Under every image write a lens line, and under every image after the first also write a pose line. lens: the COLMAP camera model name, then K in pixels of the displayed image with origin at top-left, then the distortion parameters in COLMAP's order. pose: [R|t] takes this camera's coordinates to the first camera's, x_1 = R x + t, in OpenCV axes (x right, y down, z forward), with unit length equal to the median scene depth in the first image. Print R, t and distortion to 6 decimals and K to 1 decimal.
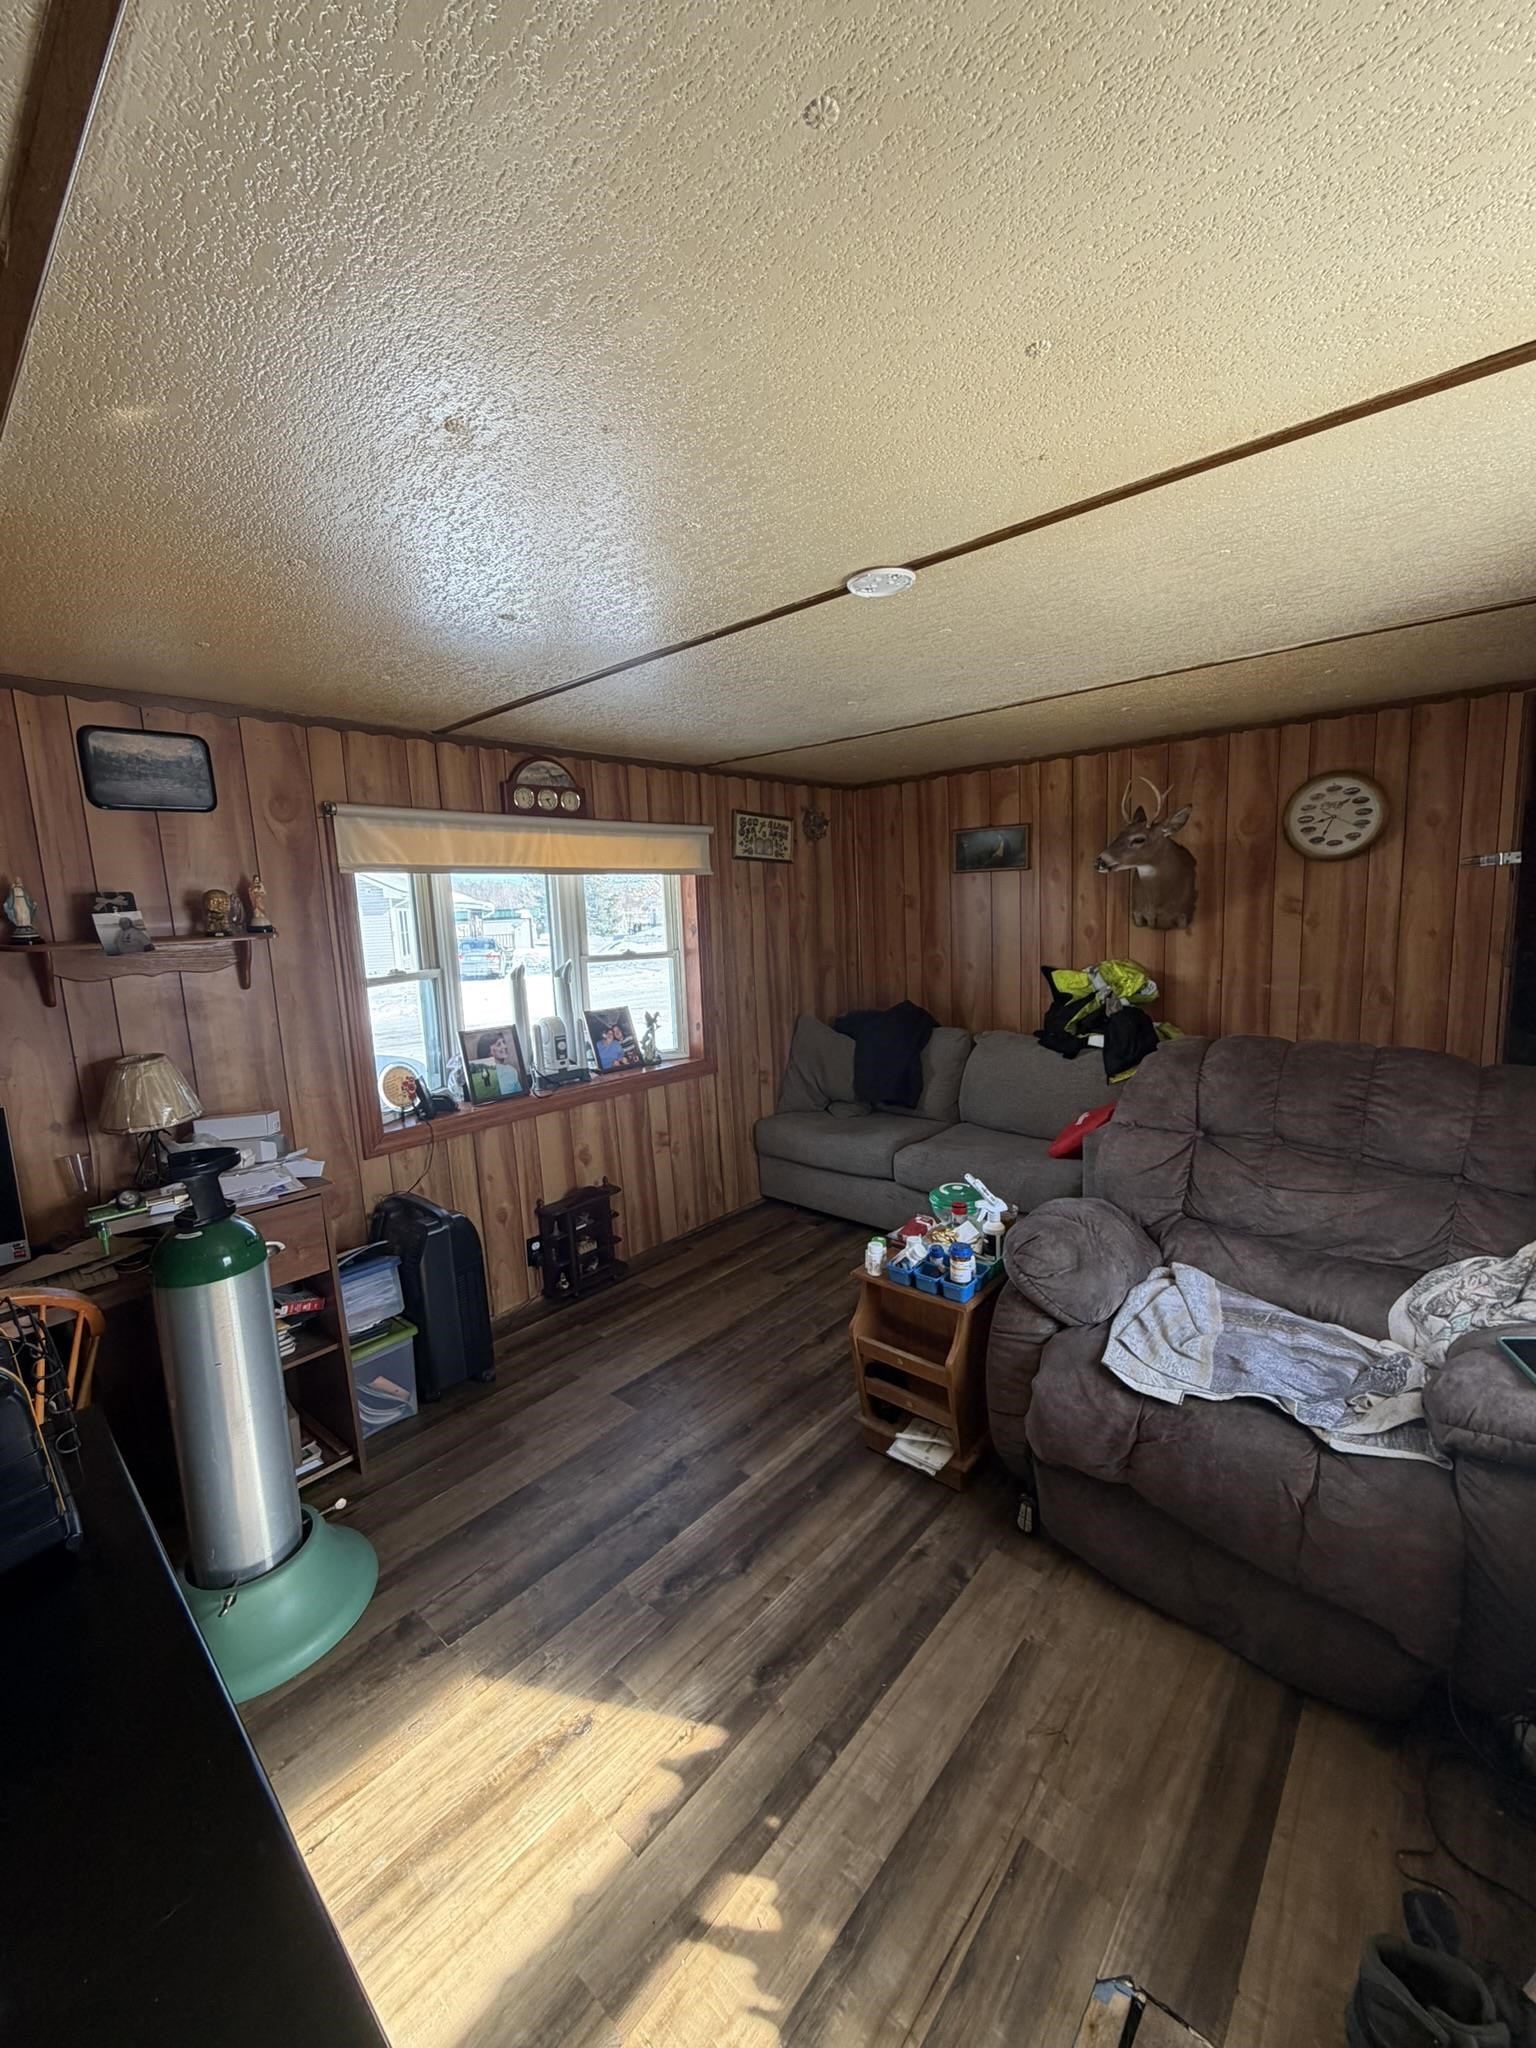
lens RADIAL K [[815.3, 0, 769.6], [0, 815.3, 1017.8], [0, 0, 1]] dist [-0.000507, 0.000021]
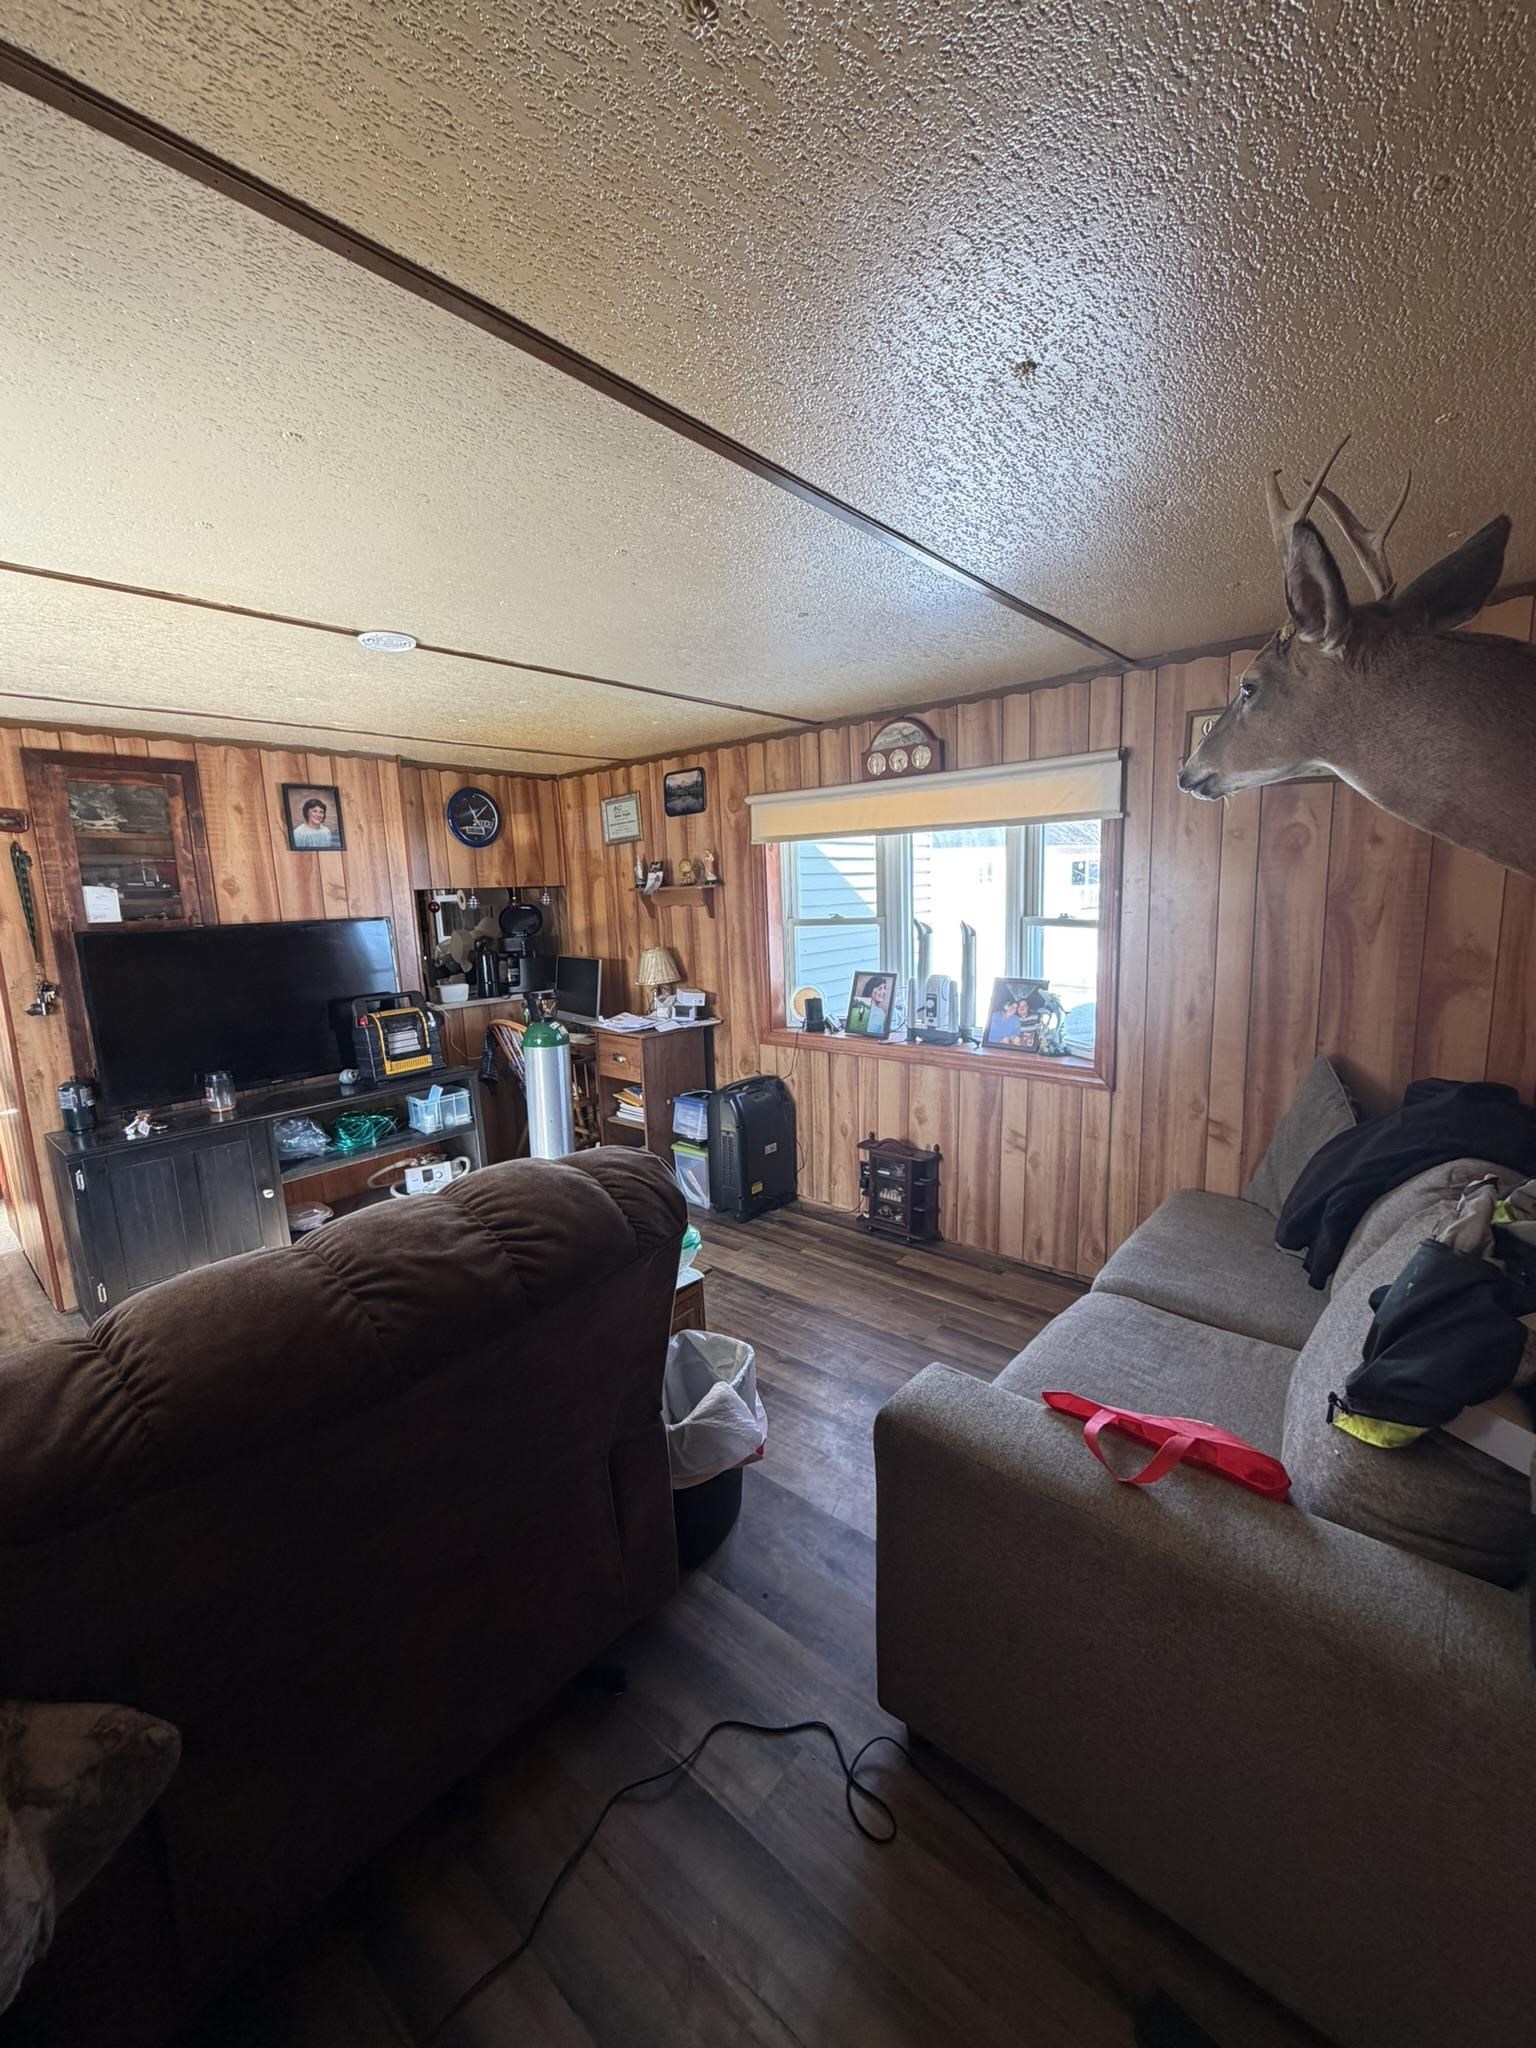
lens RADIAL K [[815.3, 0, 769.6], [0, 815.3, 1017.8], [0, 0, 1]] dist [-0.000507, 0.000021]
pose [[0.021439, 0.203807, -0.978776, 0.779243], [-0.103270, 0.974216, 0.200595, -0.138883], [0.994422, 0.096778, 0.041933, 0.812022]]
